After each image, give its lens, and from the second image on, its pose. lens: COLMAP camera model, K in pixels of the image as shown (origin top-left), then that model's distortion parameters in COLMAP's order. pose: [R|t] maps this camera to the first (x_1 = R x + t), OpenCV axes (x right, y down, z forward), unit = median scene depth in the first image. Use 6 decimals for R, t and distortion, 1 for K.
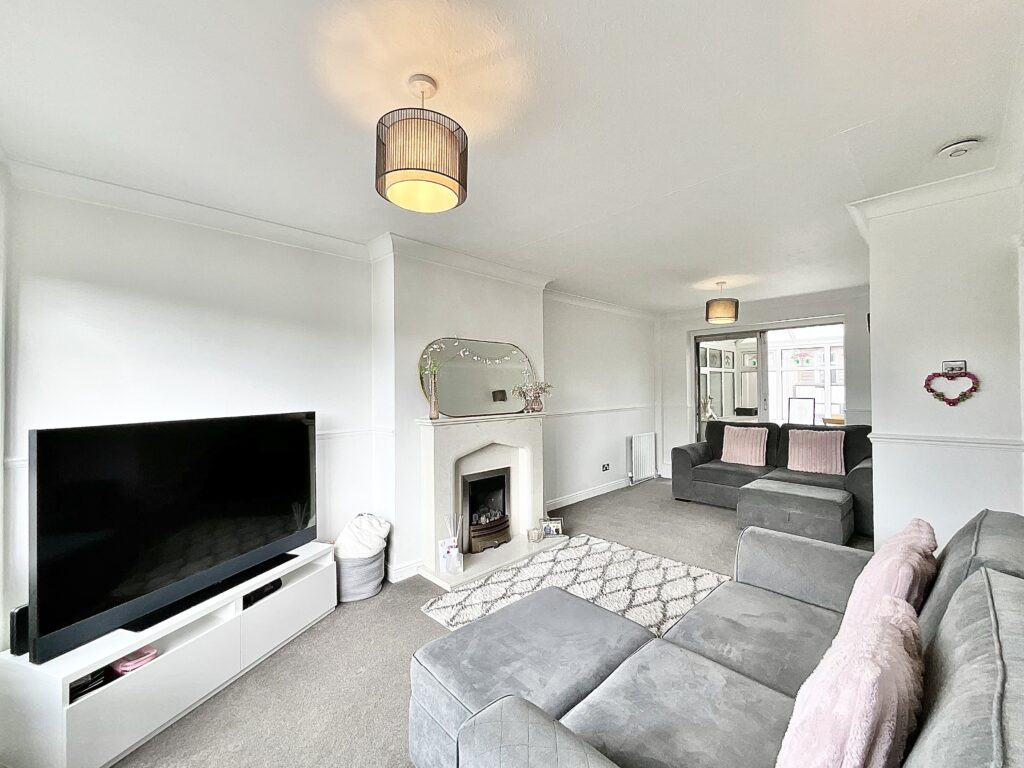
lens RADIAL K [[414.4, 0, 512.5], [0, 414.4, 383.5], [0, 0, 1]] dist [-0.004974, 0.000572]
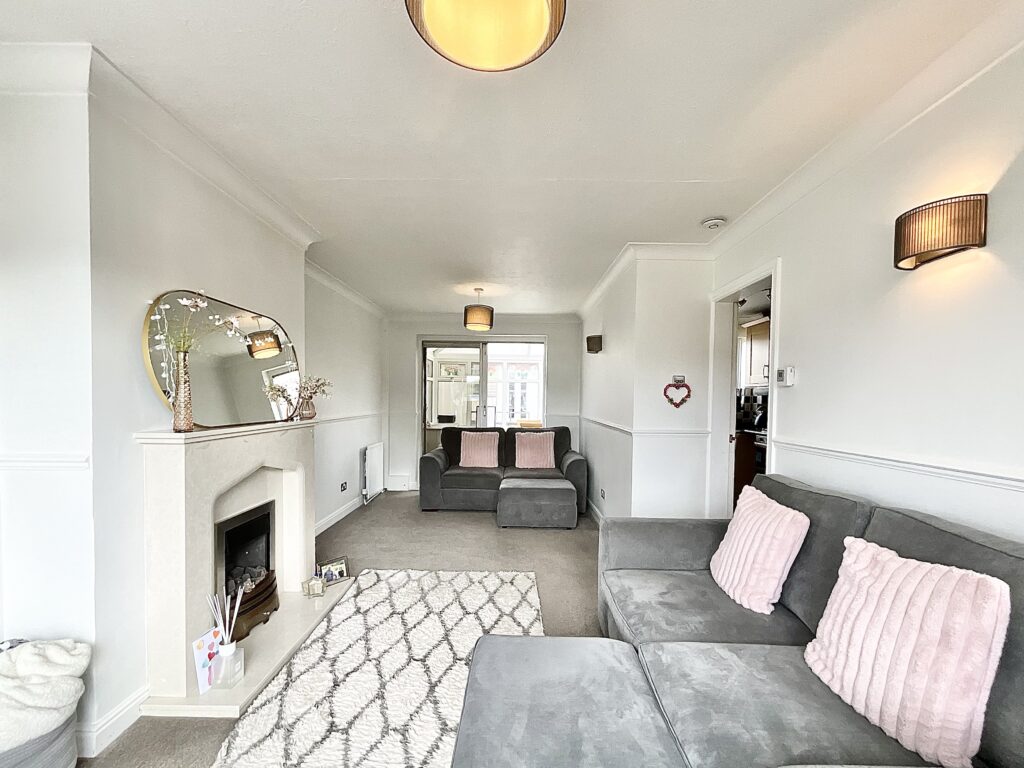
lens RADIAL K [[440.1, 0, 505.9], [0, 440.1, 410.7], [0, 0, 1]] dist [0.001557, 0.000927]
pose [[0.705011, -0.000308, 0.709196, -0.258515], [-0.027527, 0.999234, 0.027798, 0.024792], [-0.708662, -0.039120, 0.704463, 0.228515]]
